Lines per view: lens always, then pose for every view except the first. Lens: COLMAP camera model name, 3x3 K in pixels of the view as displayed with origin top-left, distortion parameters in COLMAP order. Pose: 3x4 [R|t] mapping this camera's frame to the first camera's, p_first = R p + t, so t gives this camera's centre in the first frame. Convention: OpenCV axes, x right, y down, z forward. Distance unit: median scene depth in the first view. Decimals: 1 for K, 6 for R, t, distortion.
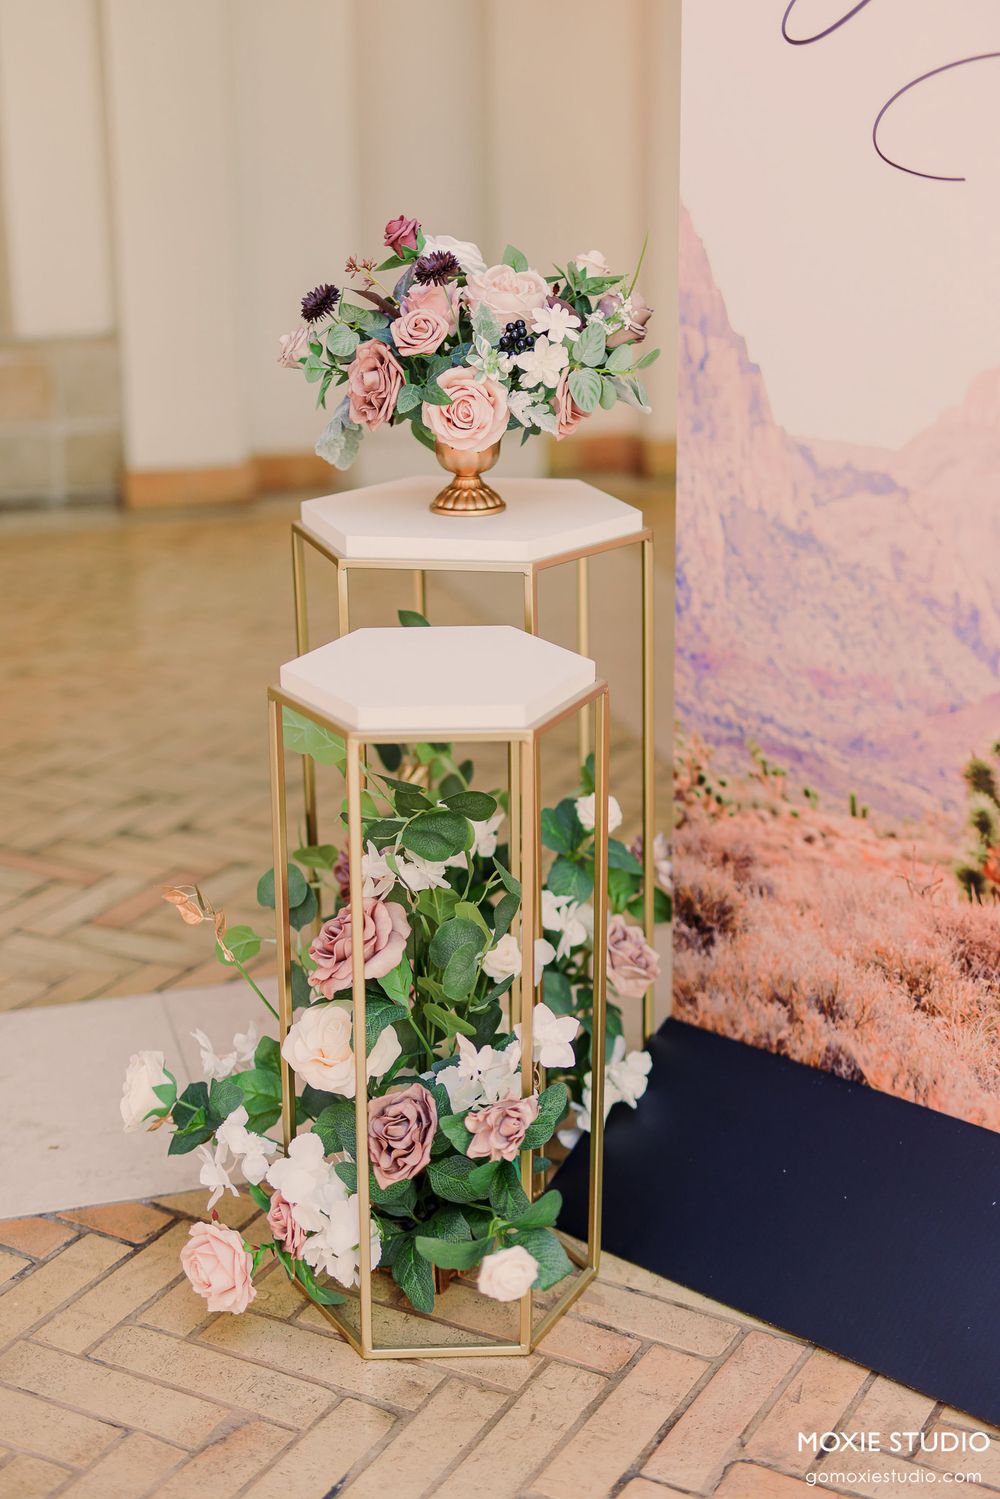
lens RADIAL K [[2118.3, 0, 492.3], [0, 2118.3, 729.6], [0, 0, 1]] dist [0.016898, -0.080282]
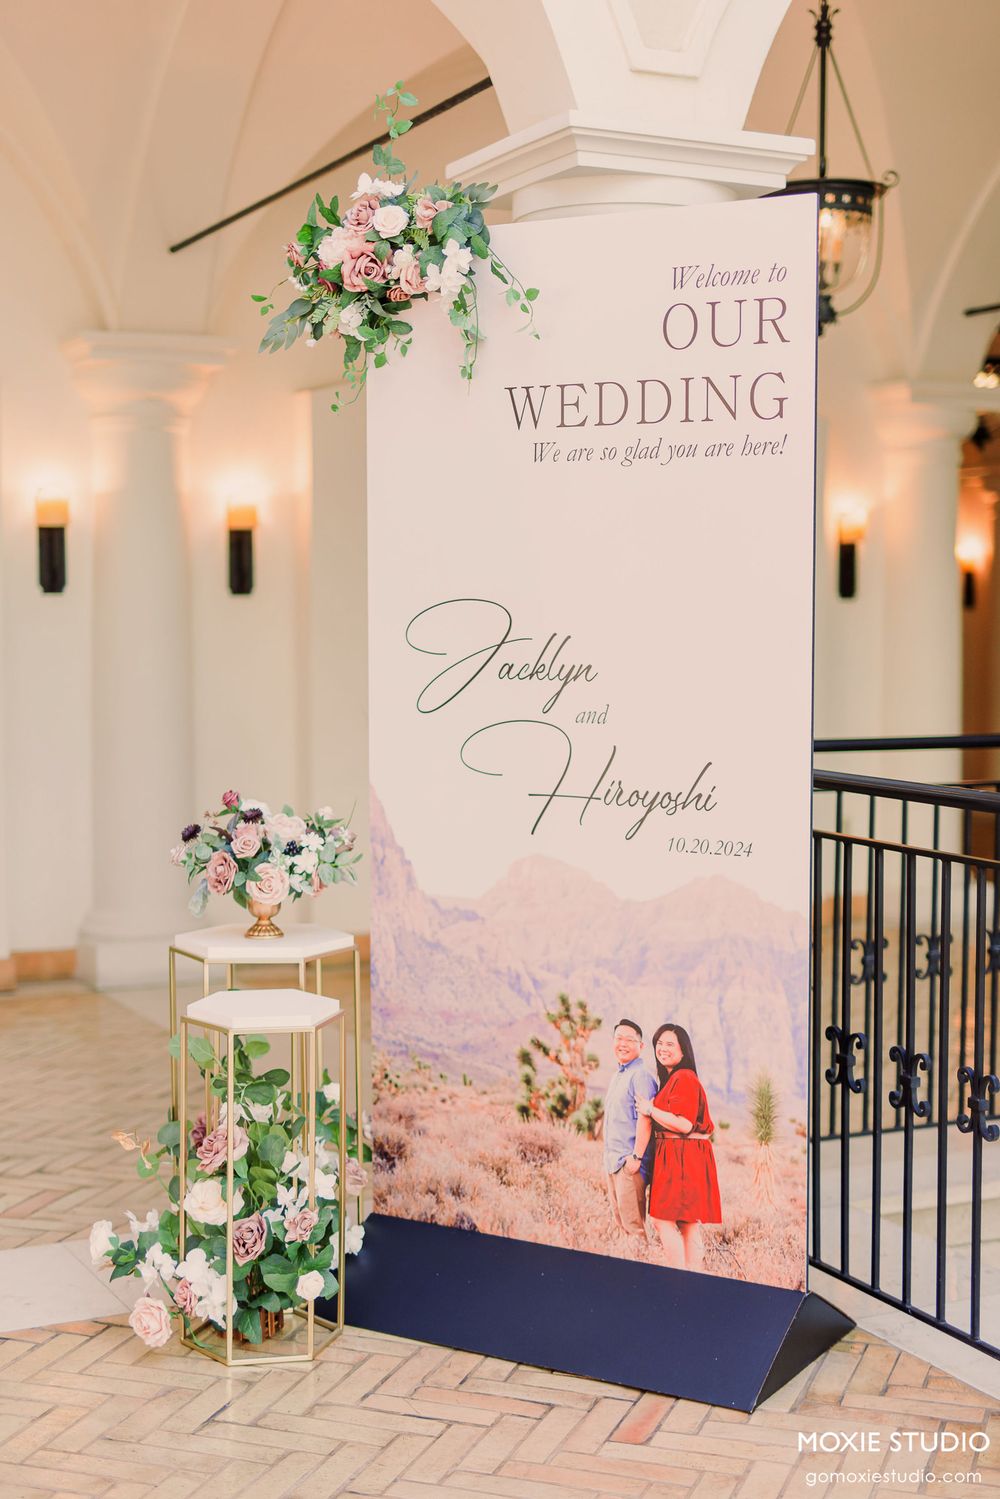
lens RADIAL K [[2118.3, 0, 492.3], [0, 2118.3, 729.6], [0, 0, 1]] dist [0.016898, -0.080282]
pose [[0.983534, 0.000800, 0.180722, -0.164846], [0.044262, 0.968469, -0.245171, 0.208305], [-0.175220, 0.249133, 0.952487, -0.985485]]
